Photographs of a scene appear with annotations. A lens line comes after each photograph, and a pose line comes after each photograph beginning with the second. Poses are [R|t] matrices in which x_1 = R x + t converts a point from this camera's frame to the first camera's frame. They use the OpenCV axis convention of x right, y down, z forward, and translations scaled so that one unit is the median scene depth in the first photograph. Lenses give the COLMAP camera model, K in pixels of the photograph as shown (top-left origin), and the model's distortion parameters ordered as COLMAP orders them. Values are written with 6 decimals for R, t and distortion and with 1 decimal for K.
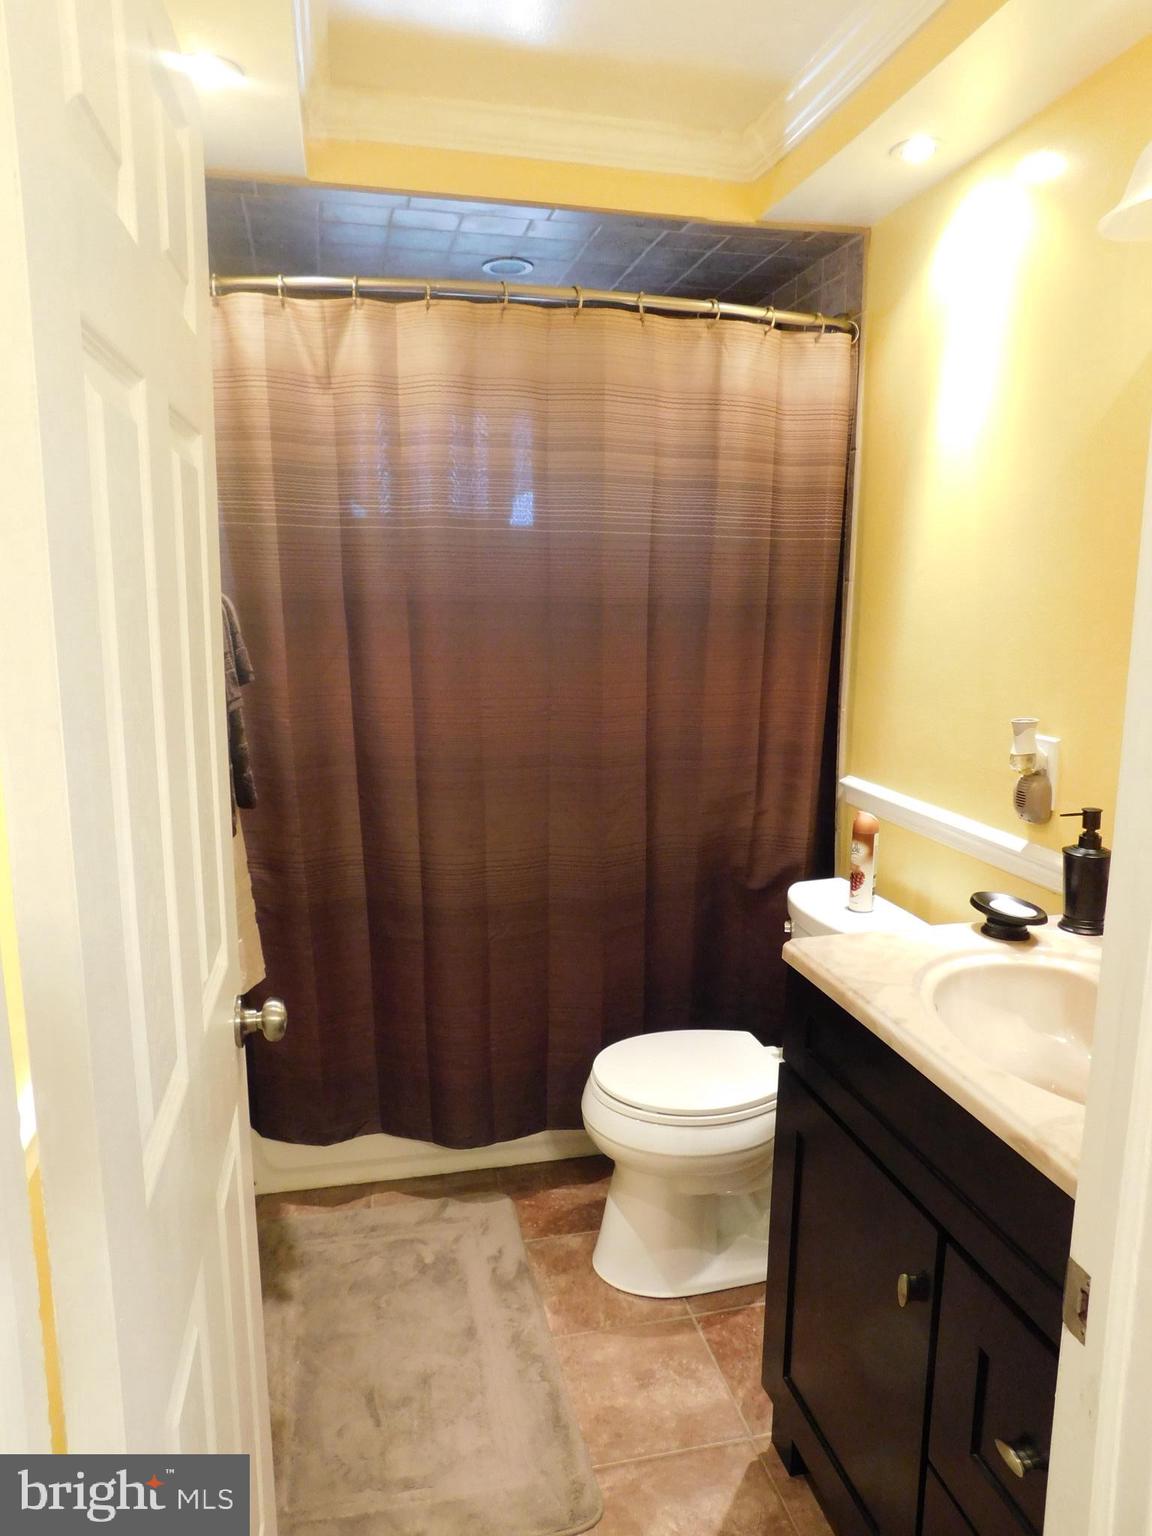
lens RADIAL K [[1011.8, 0, 571.1], [0, 1011.8, 782.4], [0, 0, 1]] dist [-0.072271, 0.060579]
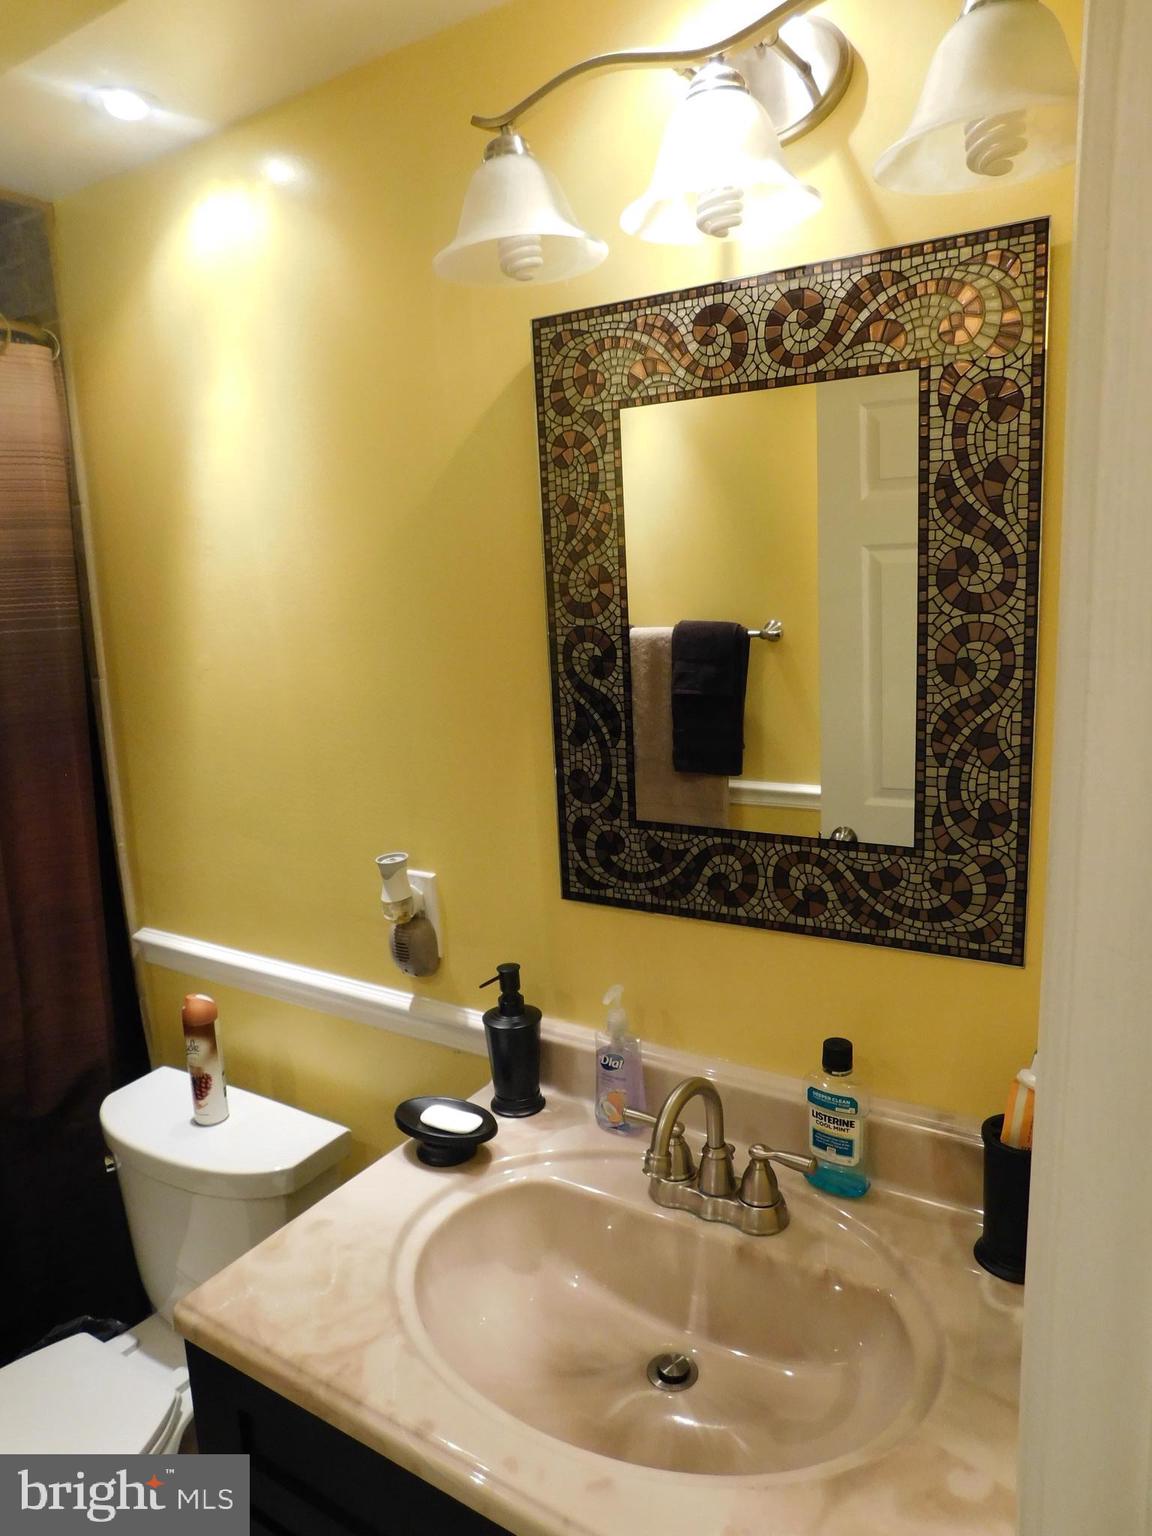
lens RADIAL K [[1011.8, 0, 575.7], [0, 1011.8, 768.9], [0, 0, 1]] dist [-0.072271, 0.060579]
pose [[0.714288, -0.156649, 0.682095, 0.016416], [0.171581, 0.984080, 0.046323, -0.144541], [-0.678493, 0.083946, 0.729794, 0.298638]]
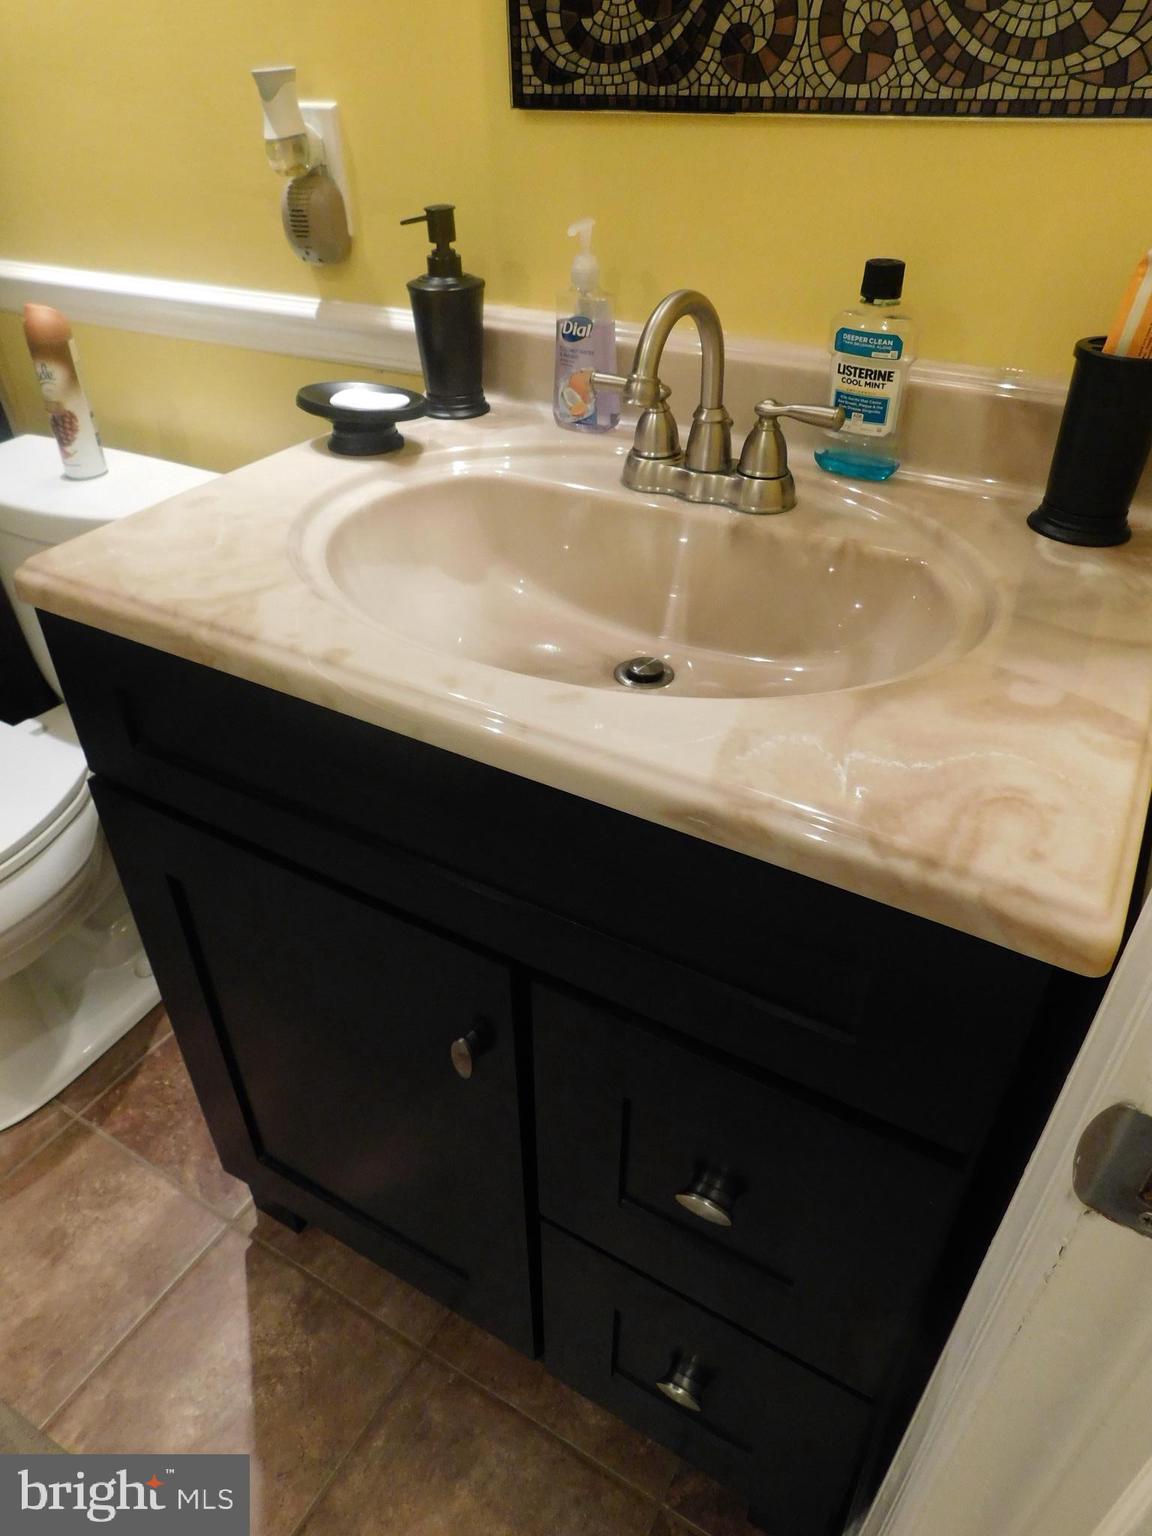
lens RADIAL K [[1011.8, 0, 571.0], [0, 1011.8, 764.4], [0, 0, 1]] dist [-0.072271, 0.060579]
pose [[0.684653, -0.427155, 0.590584, 0.061771], [0.144039, 0.873587, 0.464864, 0.047810], [-0.714495, -0.233203, 0.659631, 0.404132]]
